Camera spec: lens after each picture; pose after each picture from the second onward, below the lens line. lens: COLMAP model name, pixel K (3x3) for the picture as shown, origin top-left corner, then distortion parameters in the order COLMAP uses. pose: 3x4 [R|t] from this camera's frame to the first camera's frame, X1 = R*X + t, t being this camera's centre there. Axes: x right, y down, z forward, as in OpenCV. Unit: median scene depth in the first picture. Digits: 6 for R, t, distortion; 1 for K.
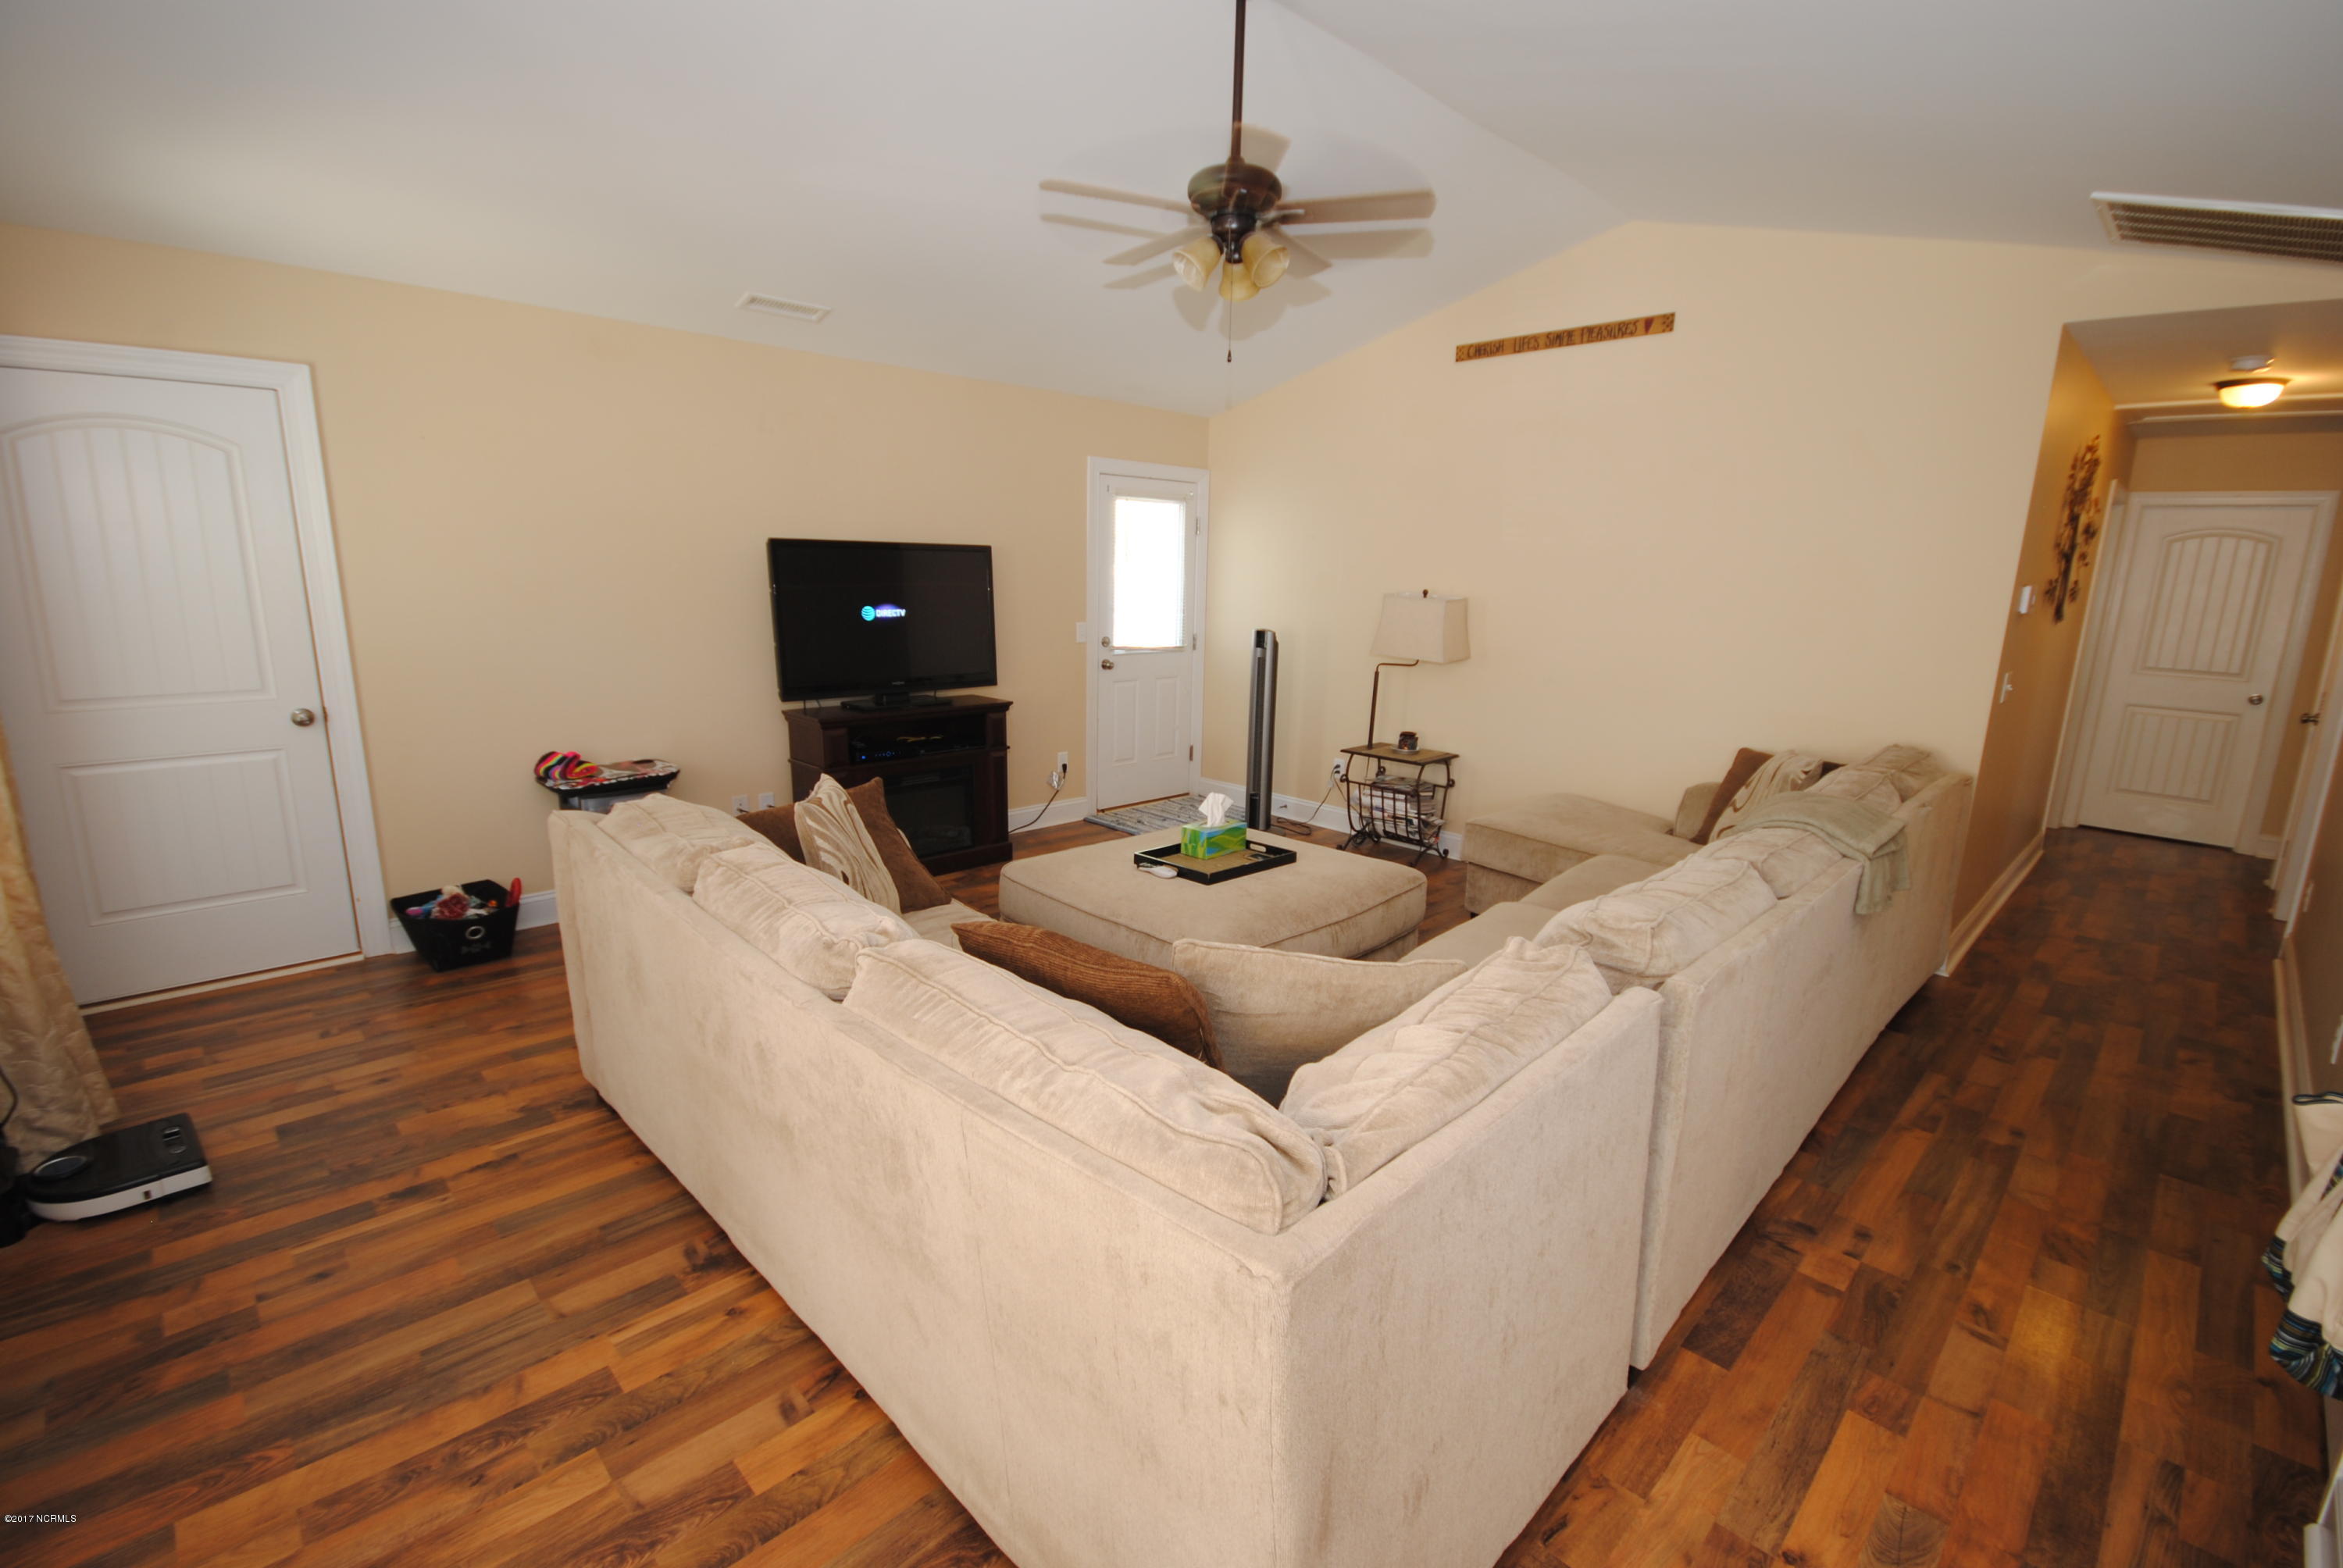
lens RADIAL K [[1024.8, 0, 1194.6], [0, 1024.8, 779.7], [0, 0, 1]] dist [0.000550, -0.010728]
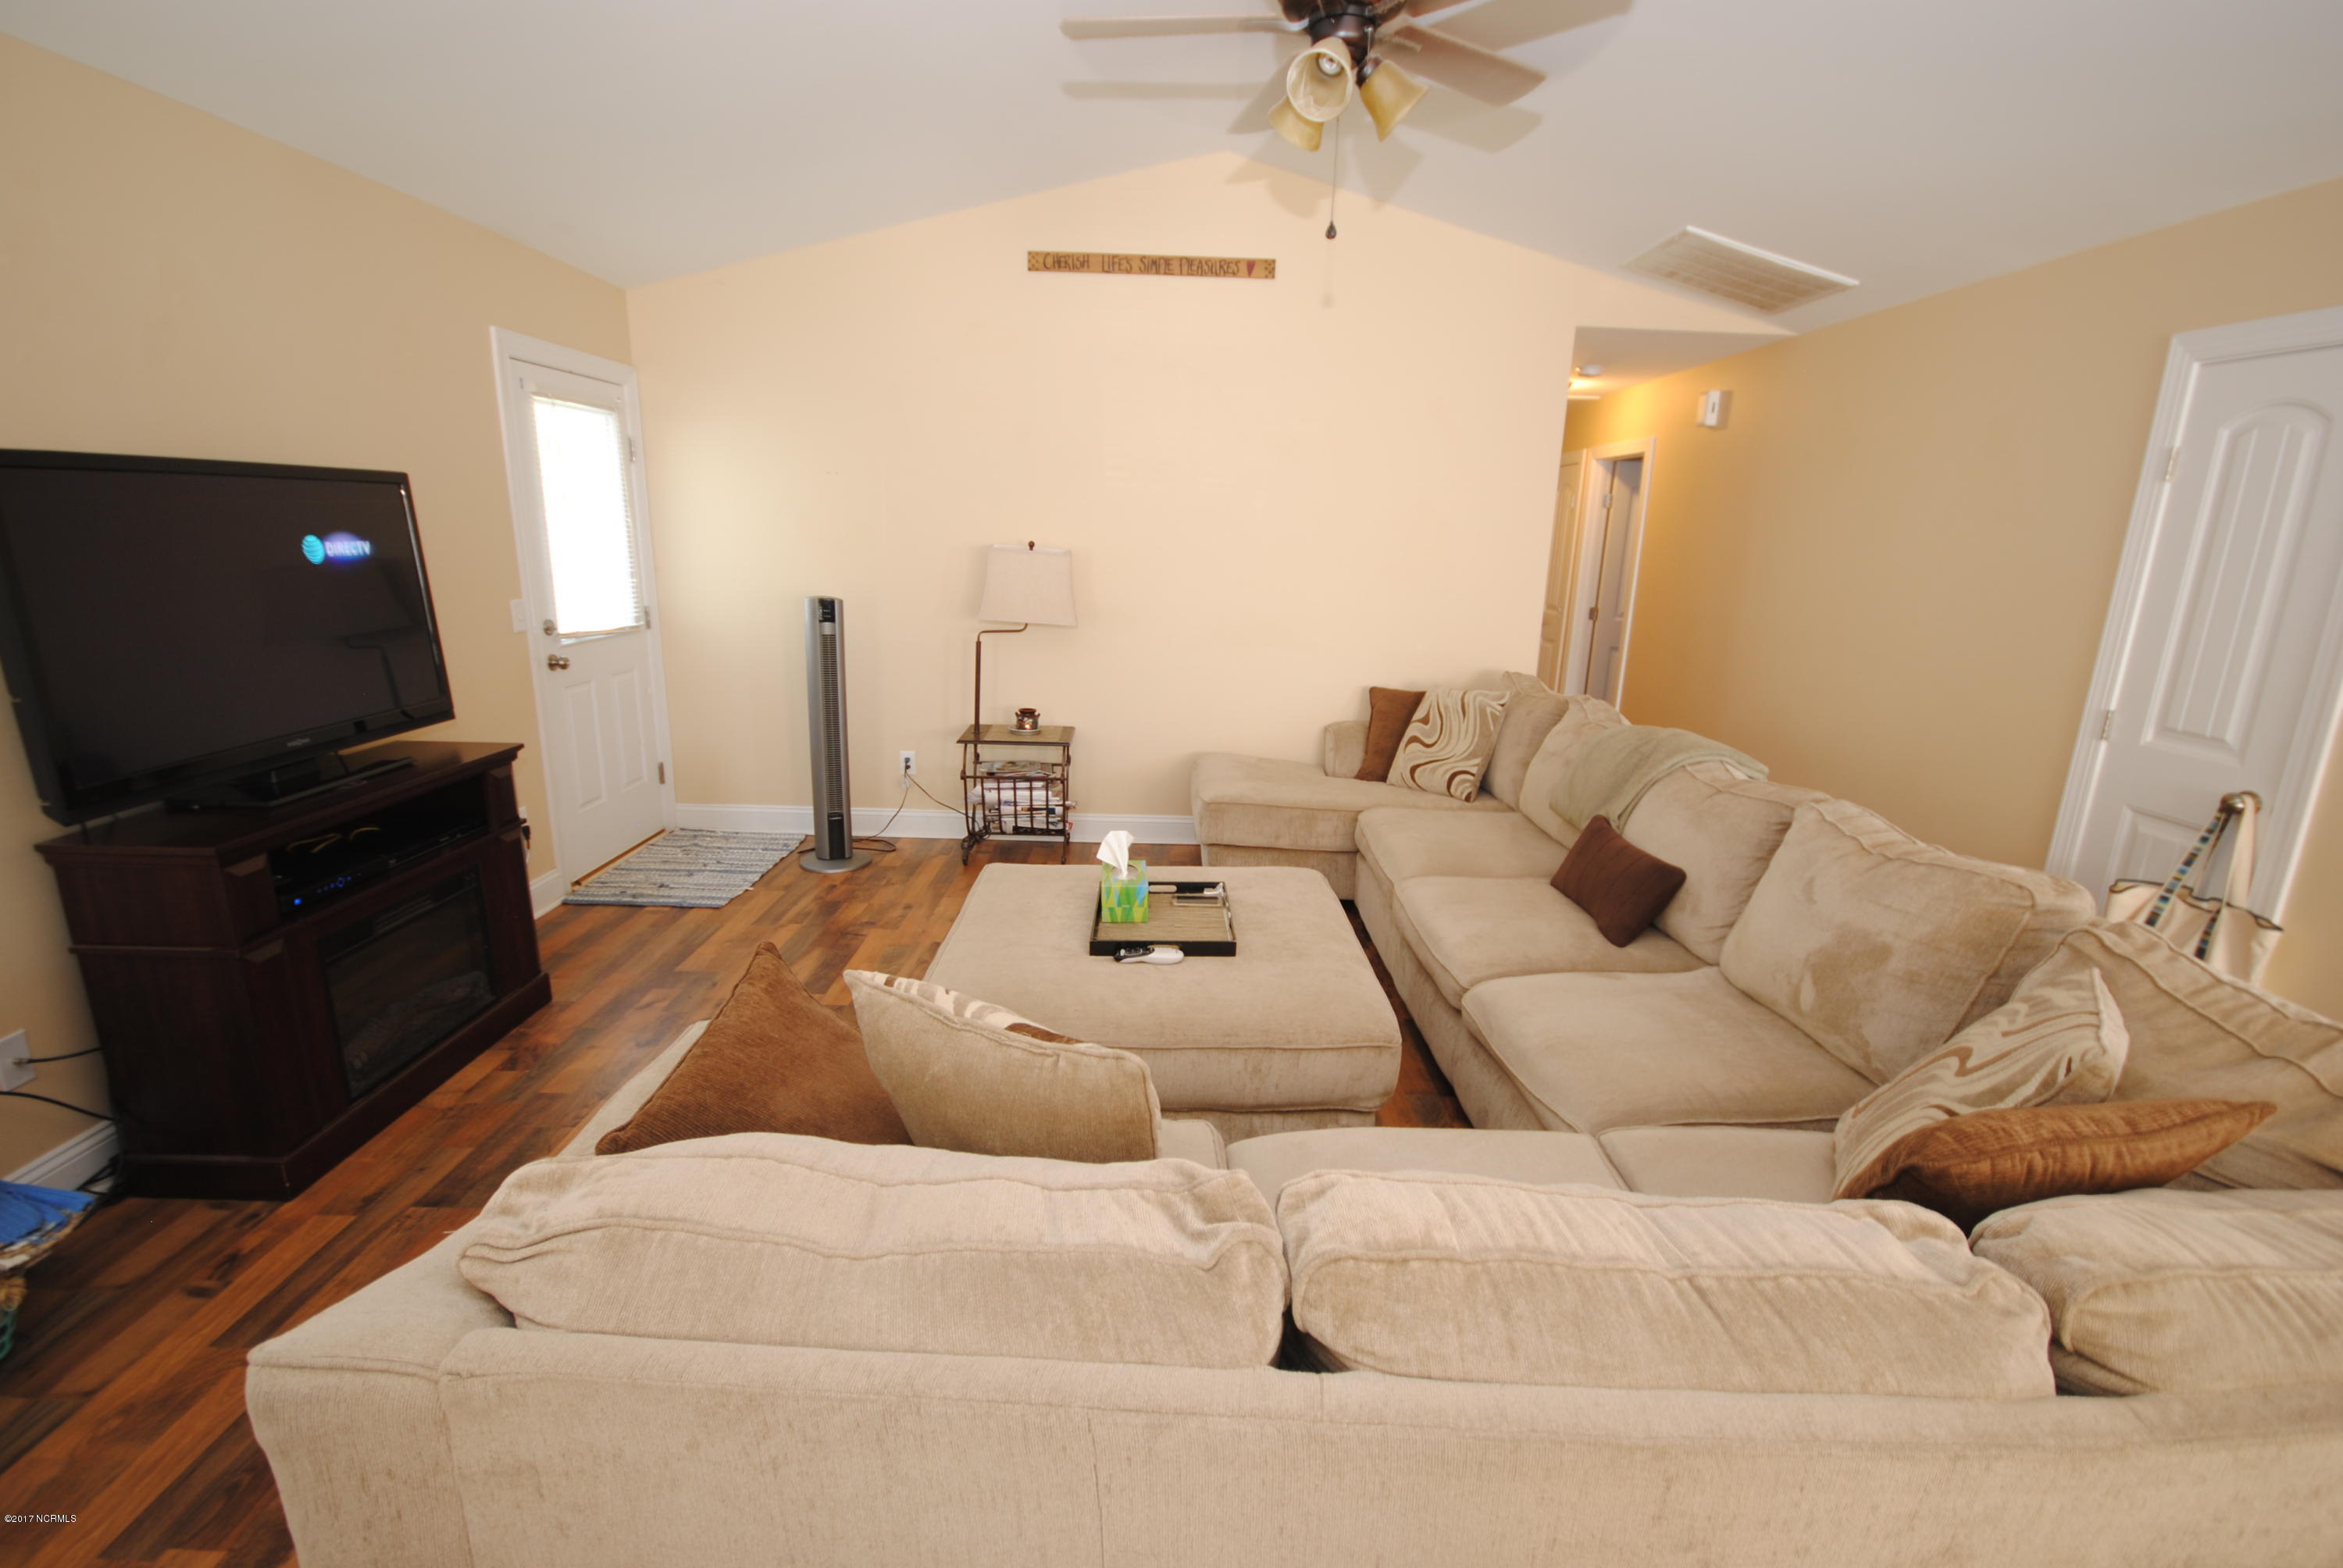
lens RADIAL K [[1023.9, 0, 1171.5], [0, 1023.9, 784.0], [0, 0, 1]] dist [-0.002860, -0.000296]
pose [[0.694668, -0.178148, 0.696921, -0.318674], [0.131769, 0.983968, 0.120180, -0.071978], [-0.707158, 0.008347, 0.707006, 0.306818]]
